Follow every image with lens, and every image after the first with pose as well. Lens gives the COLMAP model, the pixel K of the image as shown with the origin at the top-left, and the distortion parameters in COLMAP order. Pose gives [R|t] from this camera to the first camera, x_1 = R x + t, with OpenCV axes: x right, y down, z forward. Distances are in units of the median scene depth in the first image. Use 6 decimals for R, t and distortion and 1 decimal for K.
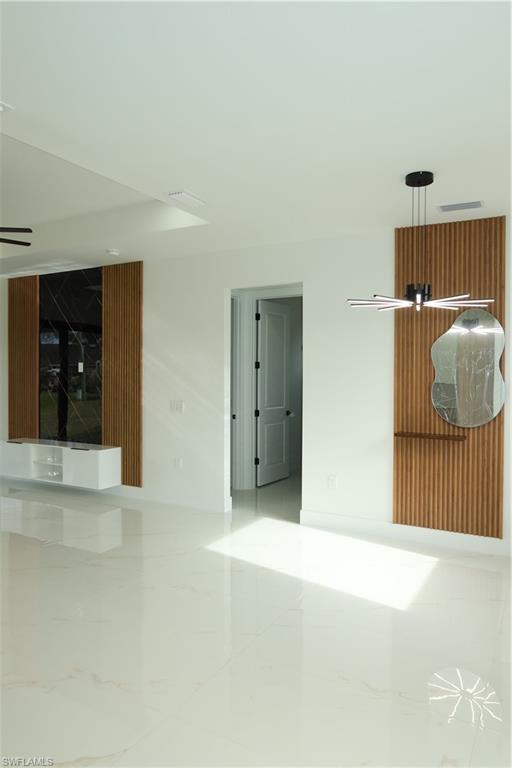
lens RADIAL K [[519.3, 0, 258.7], [0, 519.3, 382.3], [0, 0, 1]] dist [-0.050658, 0.000828]
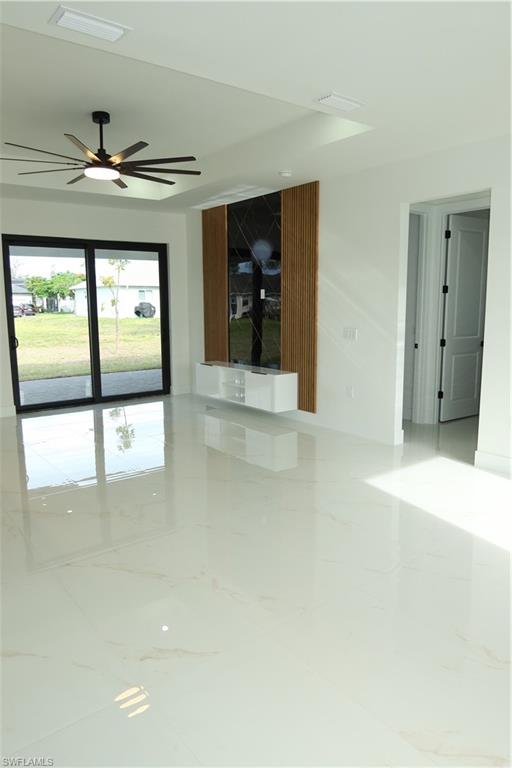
lens RADIAL K [[519.3, 0, 258.7], [0, 519.3, 382.3], [0, 0, 1]] dist [-0.050658, 0.000828]
pose [[0.914903, 0.052714, -0.400217, 0.072012], [0.001887, 0.990867, 0.134826, 0.006351], [0.403669, -0.124108, 0.906448, 0.043712]]
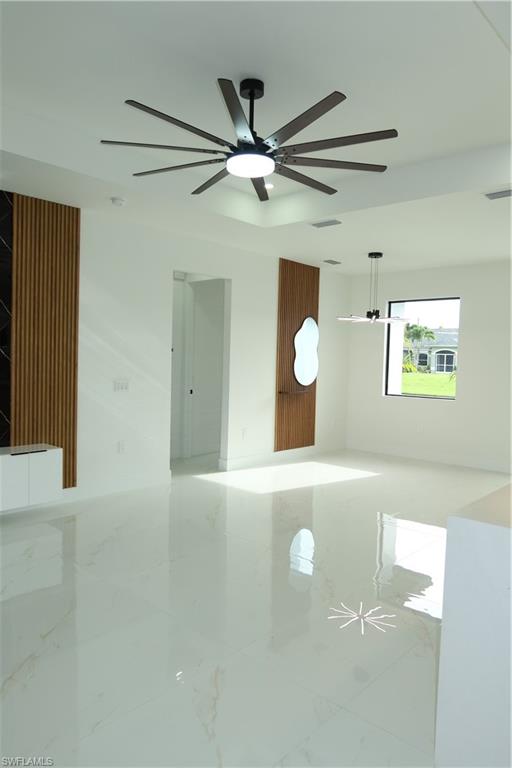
lens RADIAL K [[519.3, 0, 258.7], [0, 519.3, 382.3], [0, 0, 1]] dist [-0.050658, 0.000828]
pose [[0.253067, -0.050340, 0.966138, -0.908075], [-0.015216, 0.998315, 0.056002, -0.012751], [-0.967329, -0.028873, 0.251874, 0.499093]]
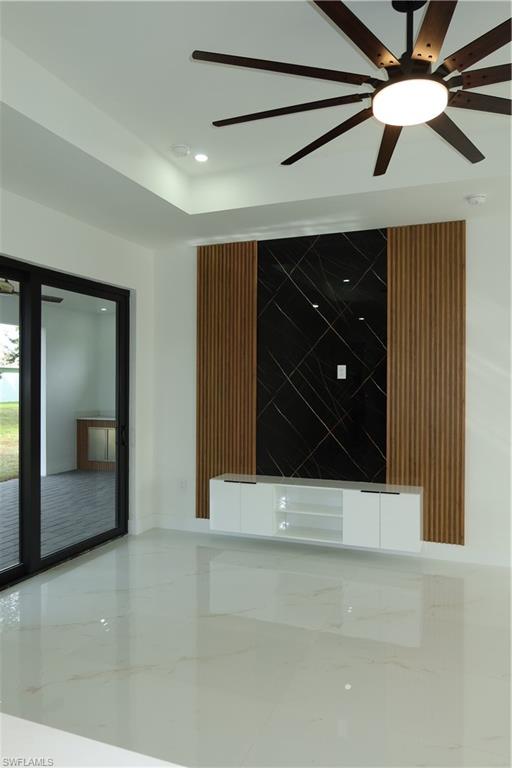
lens RADIAL K [[530.7, 0, 256.0], [0, 530.7, 384.0], [0, 0, 1]] dist [-0.001728, -0.000048]
pose [[0.991463, -0.004597, 0.130310, -0.577779], [0.005629, 0.999956, -0.007556, -0.009667], [-0.130270, 0.008225, 0.991444, 0.315481]]
